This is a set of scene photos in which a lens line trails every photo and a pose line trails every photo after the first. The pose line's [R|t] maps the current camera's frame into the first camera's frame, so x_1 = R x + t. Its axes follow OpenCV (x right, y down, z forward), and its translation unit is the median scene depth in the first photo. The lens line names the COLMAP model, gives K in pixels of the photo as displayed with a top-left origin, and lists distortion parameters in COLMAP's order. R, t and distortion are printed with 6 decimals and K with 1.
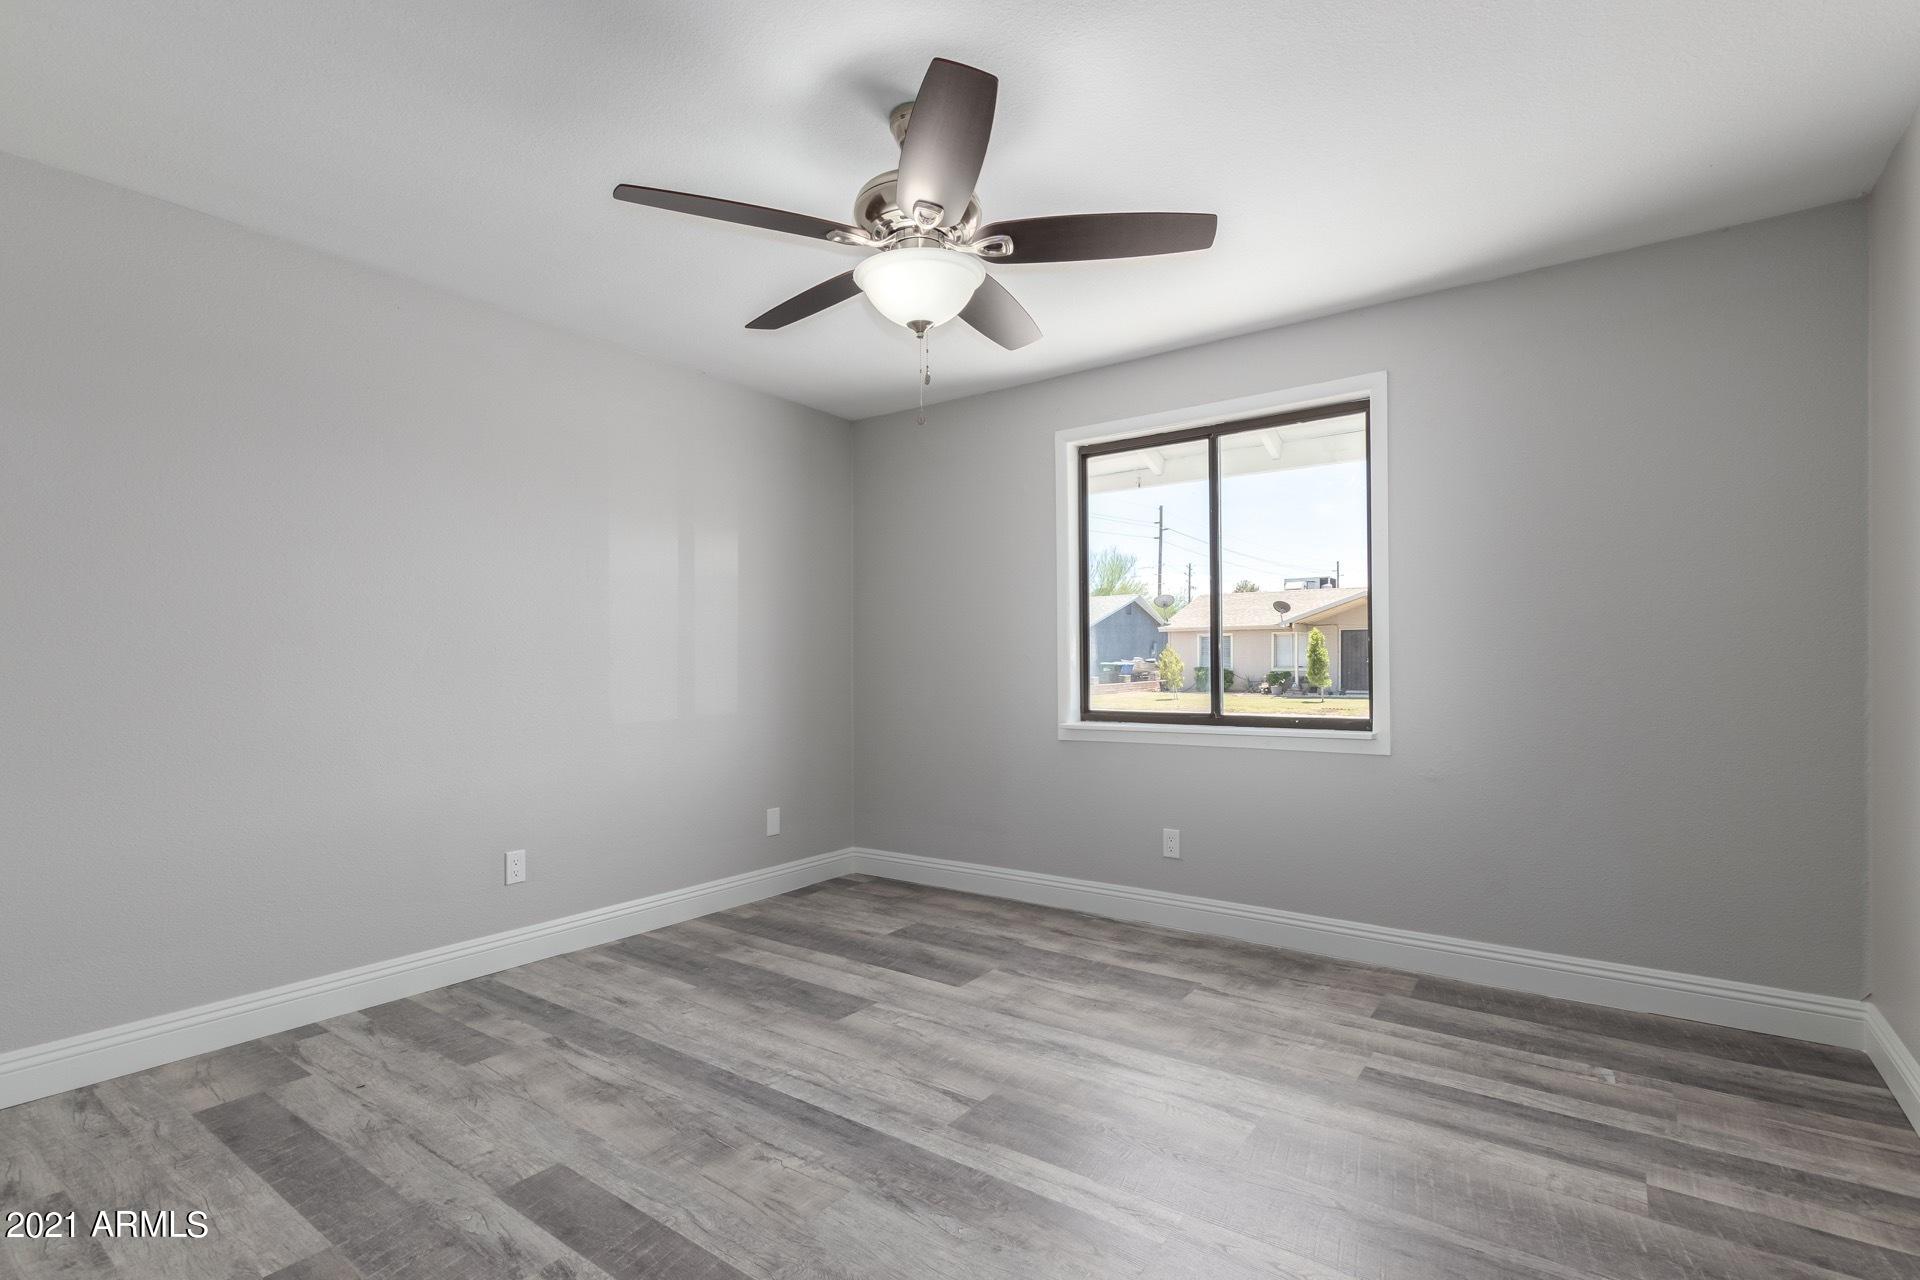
lens RADIAL K [[891.0, 0, 960.5], [0, 891.0, 658.6], [0, 0, 1]] dist [0.001806, -0.000935]
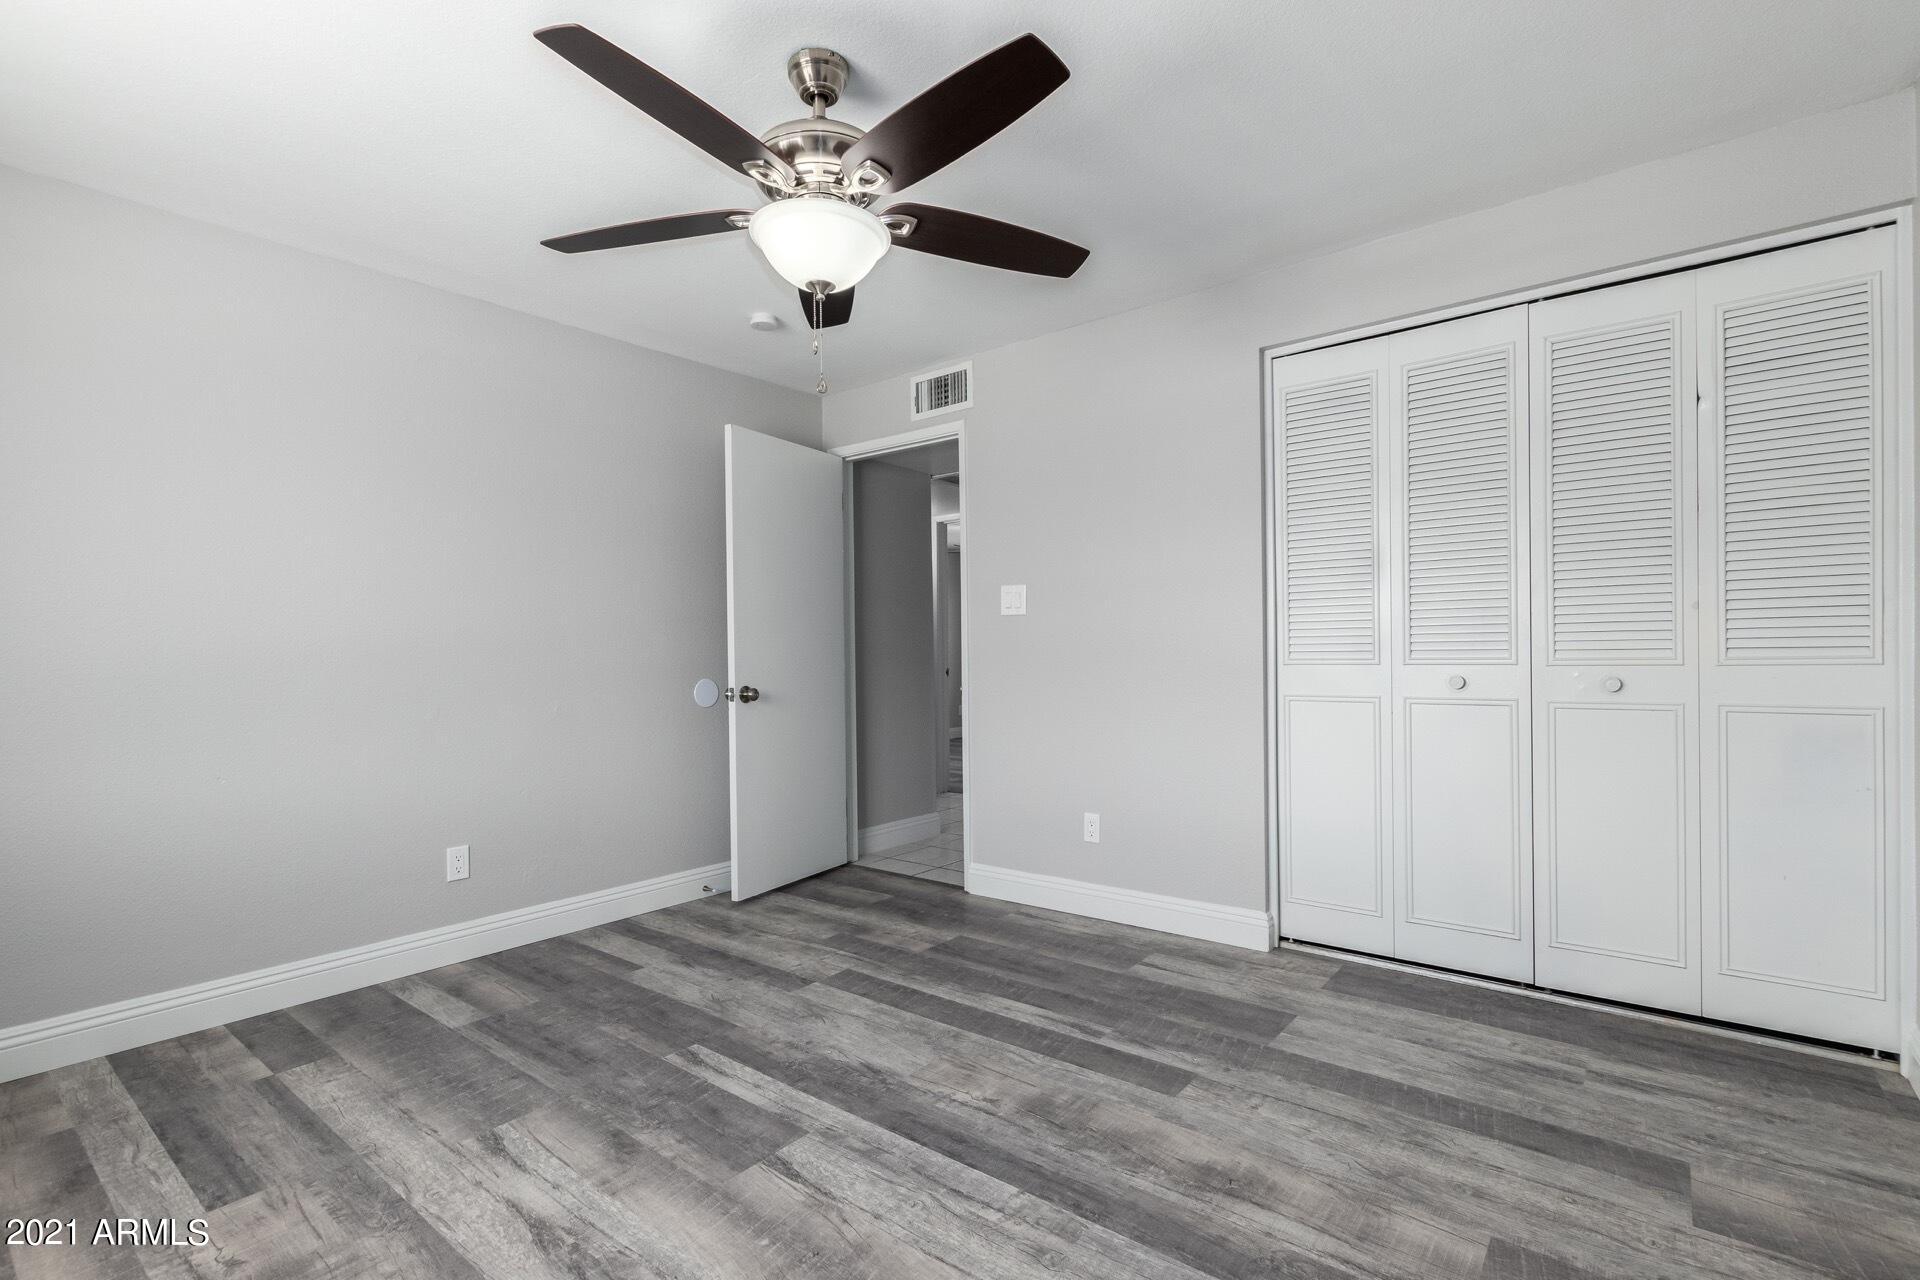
lens RADIAL K [[891.0, 0, 960.5], [0, 891.0, 658.6], [0, 0, 1]] dist [0.001806, -0.000935]
pose [[-0.998807, 0.018682, 0.045113, -0.231195], [0.018757, 0.999823, 0.001236, 0.020129], [-0.045082, 0.002080, -0.998981, 1.969413]]
